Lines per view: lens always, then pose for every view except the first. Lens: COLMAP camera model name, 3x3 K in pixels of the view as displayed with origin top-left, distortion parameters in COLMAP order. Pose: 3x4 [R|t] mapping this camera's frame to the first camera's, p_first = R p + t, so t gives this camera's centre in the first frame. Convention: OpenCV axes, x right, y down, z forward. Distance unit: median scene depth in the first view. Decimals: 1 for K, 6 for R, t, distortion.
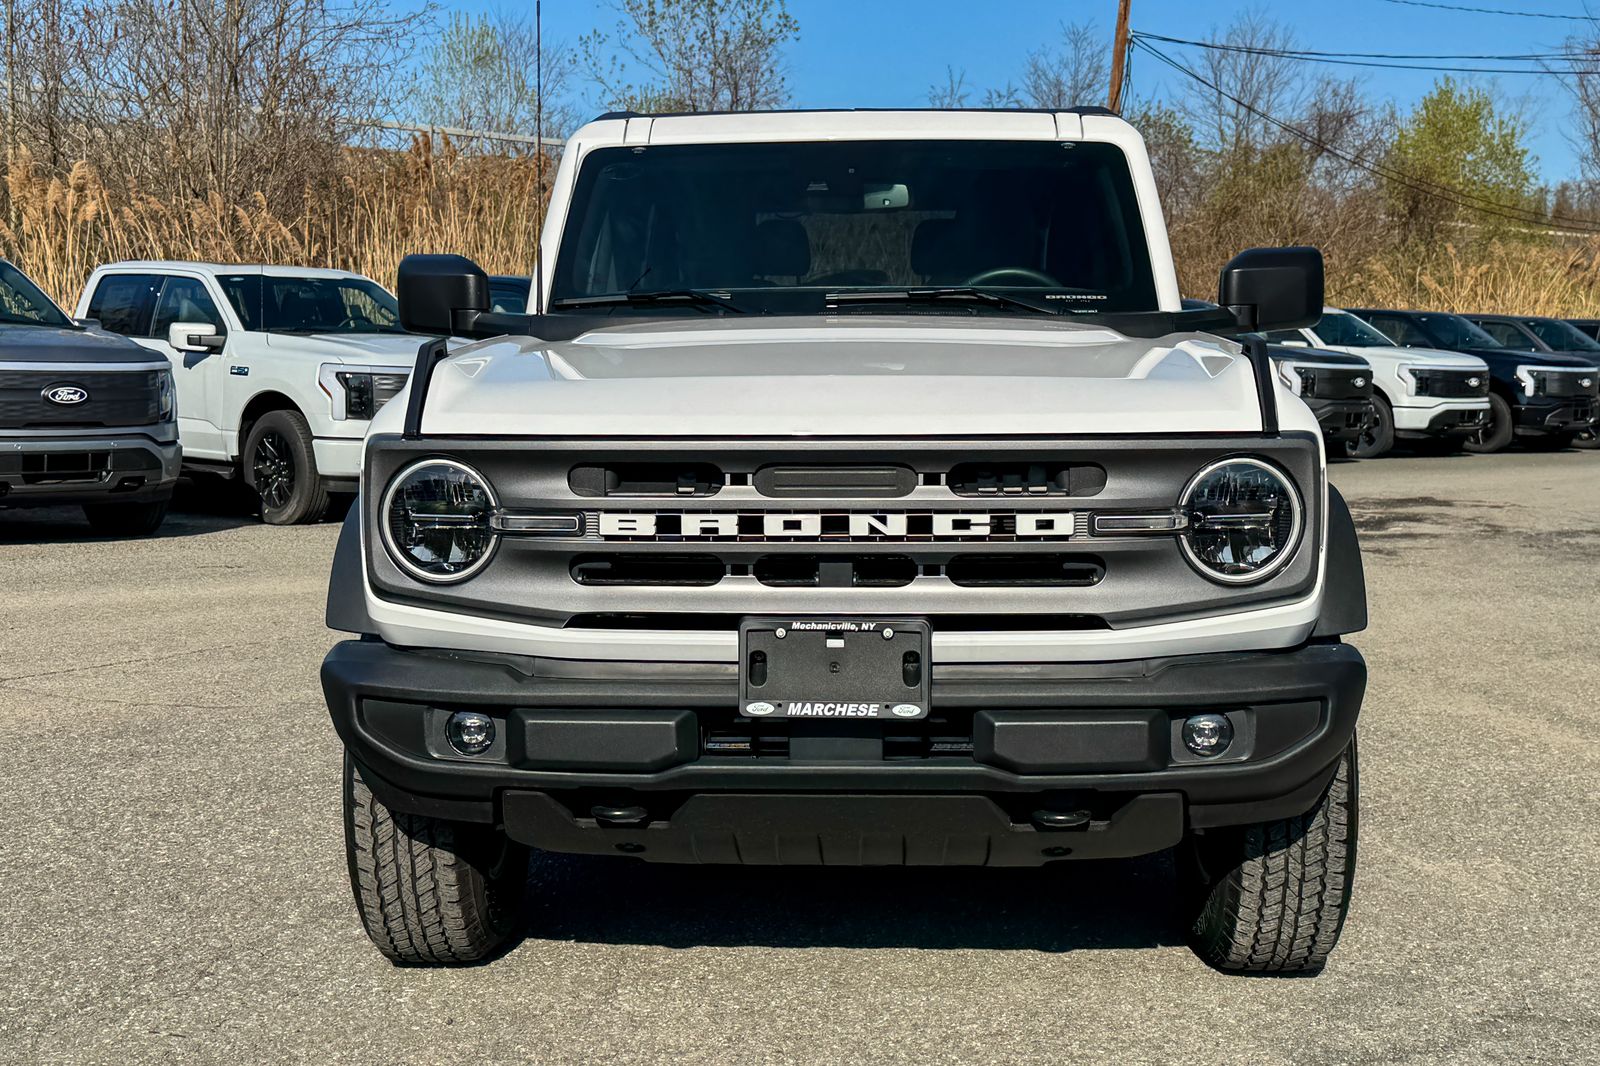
lens RADIAL K [[1966.0, 0, 845.3], [0, 1966.0, 527.2], [0, 0, 1]] dist [0.105354, -0.010955]
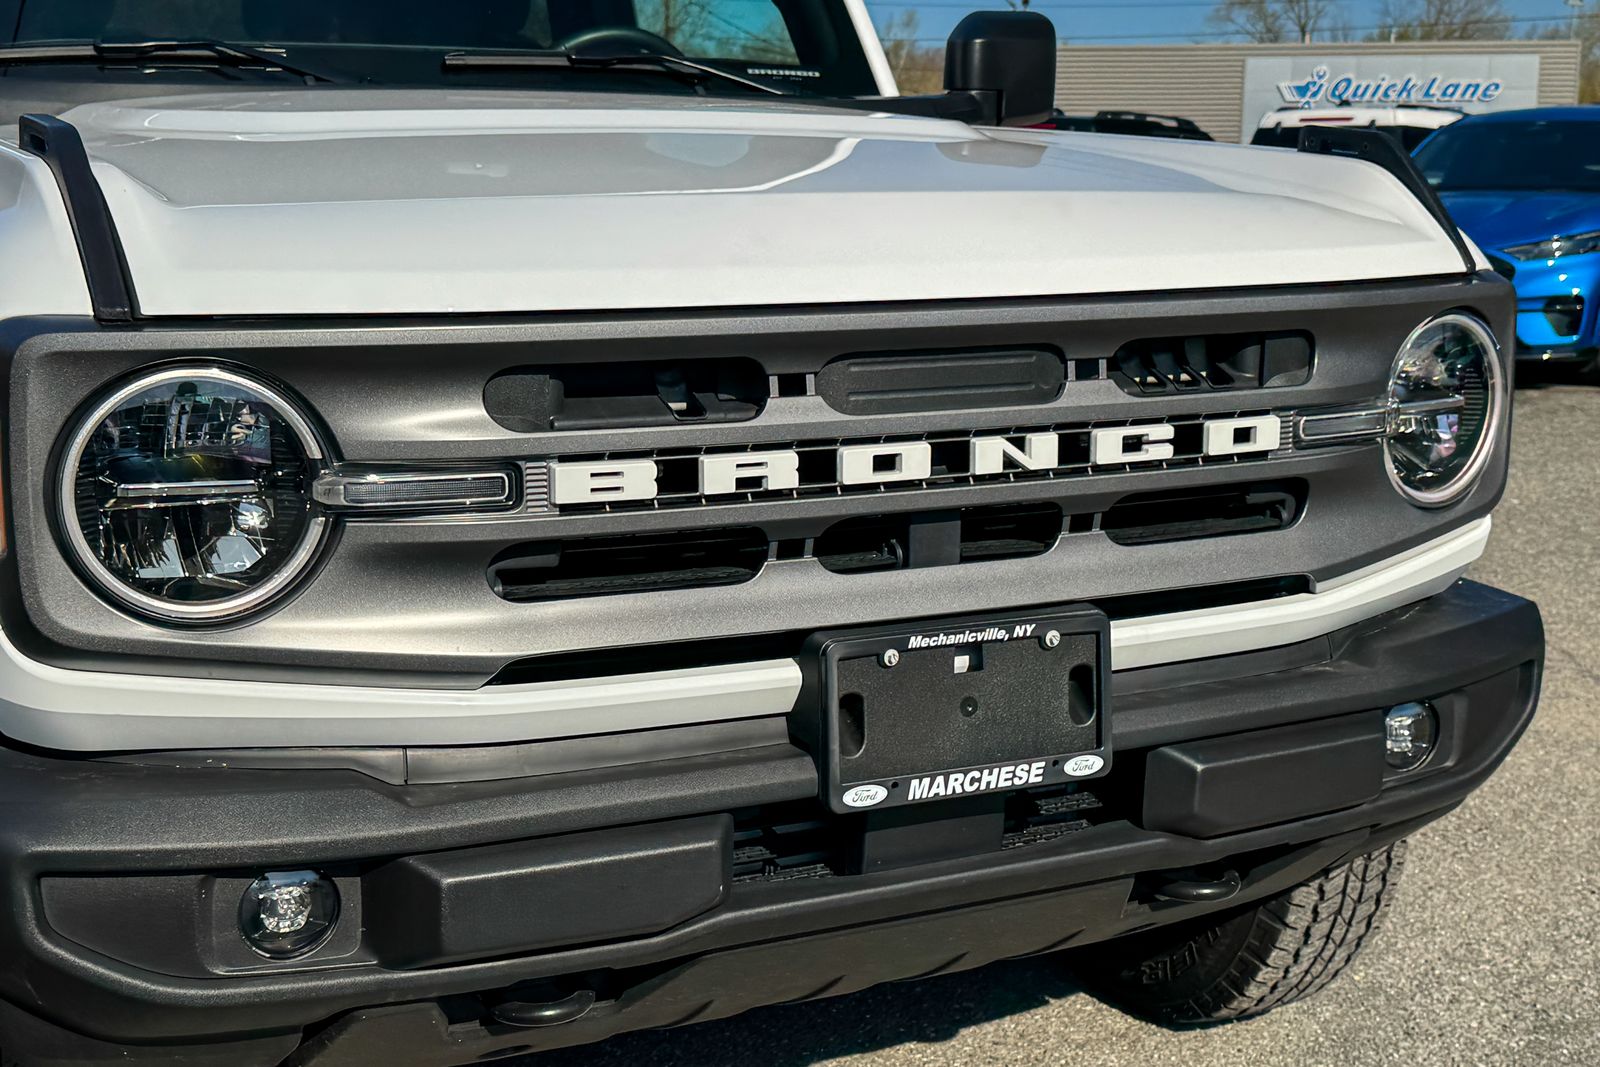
lens RADIAL K [[2095.7, 0, 800.0], [0, 2095.7, 533.5], [0, 0, 1]] dist [0.127831, -0.069270]
pose [[0.877788, -0.080350, 0.472263, -0.330393], [0.039277, 0.994585, 0.096214, -0.039360], [-0.477437, -0.065907, 0.876191, 0.486095]]
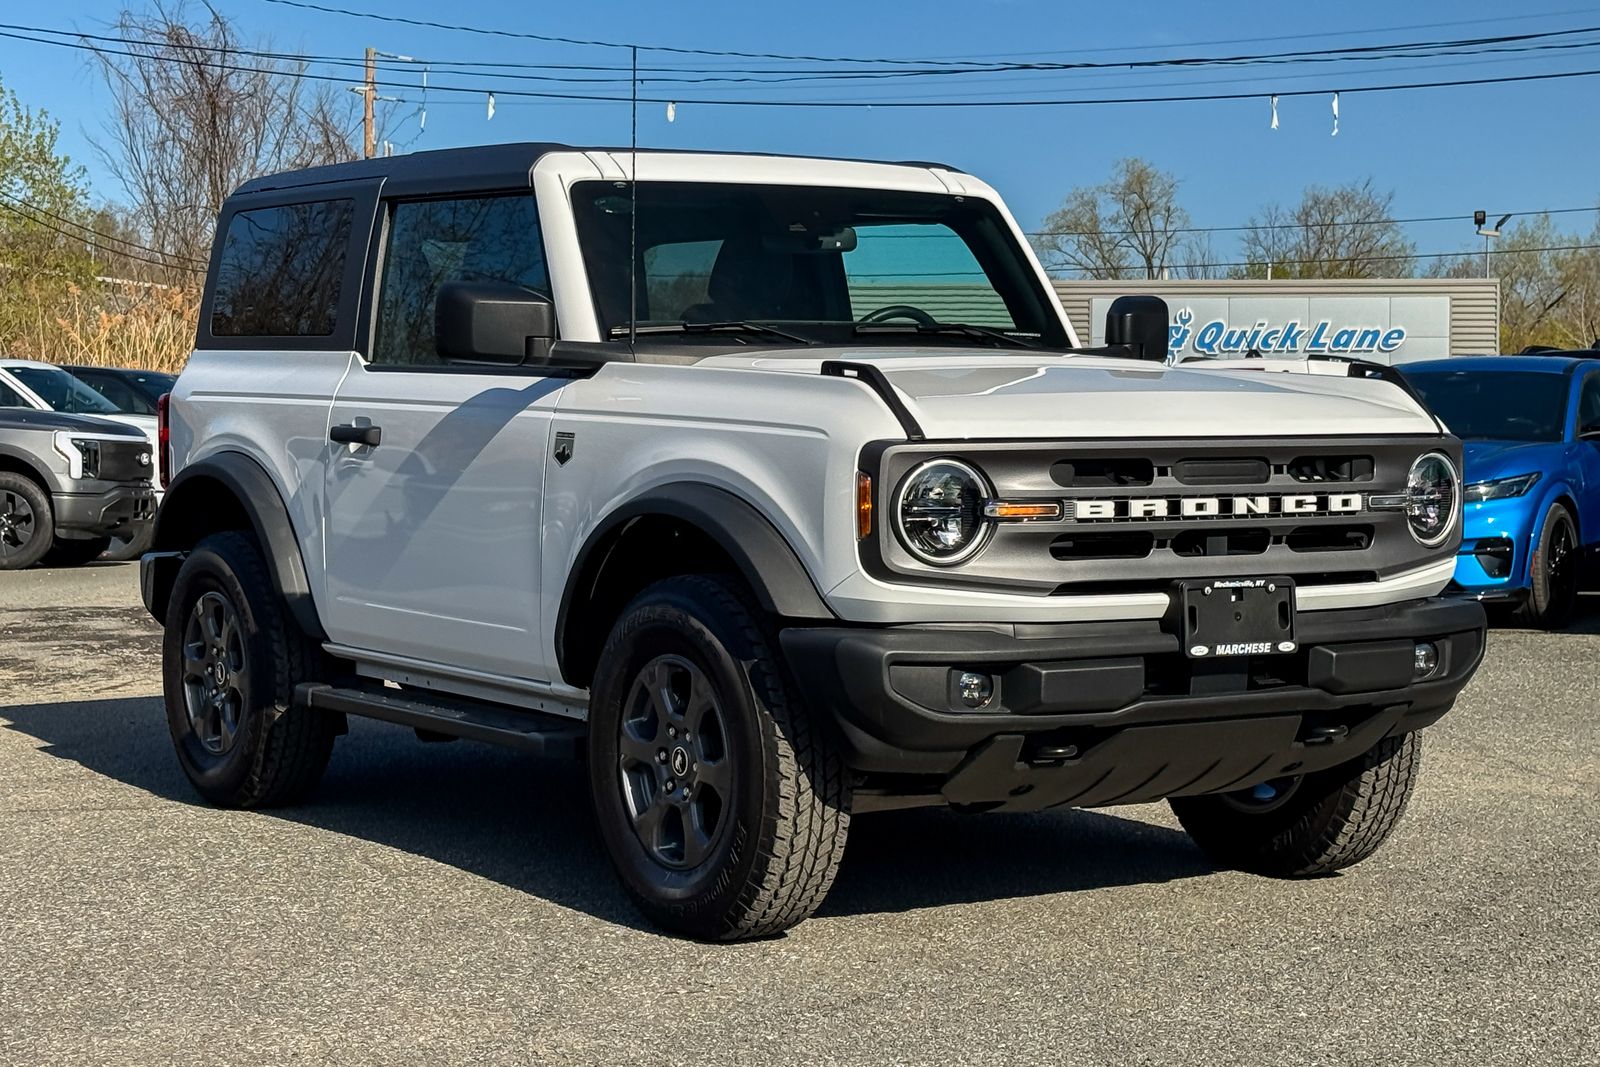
lens RADIAL K [[2792.1, 0, 800.0], [0, 2792.1, 533.5], [0, 0, 1]] dist [0.133282, 0.027748]
pose [[0.825677, -0.023351, 0.563660, -1.255520], [0.052428, 0.997995, -0.035456, 0.066390], [-0.561702, 0.058827, 0.825246, -0.344805]]
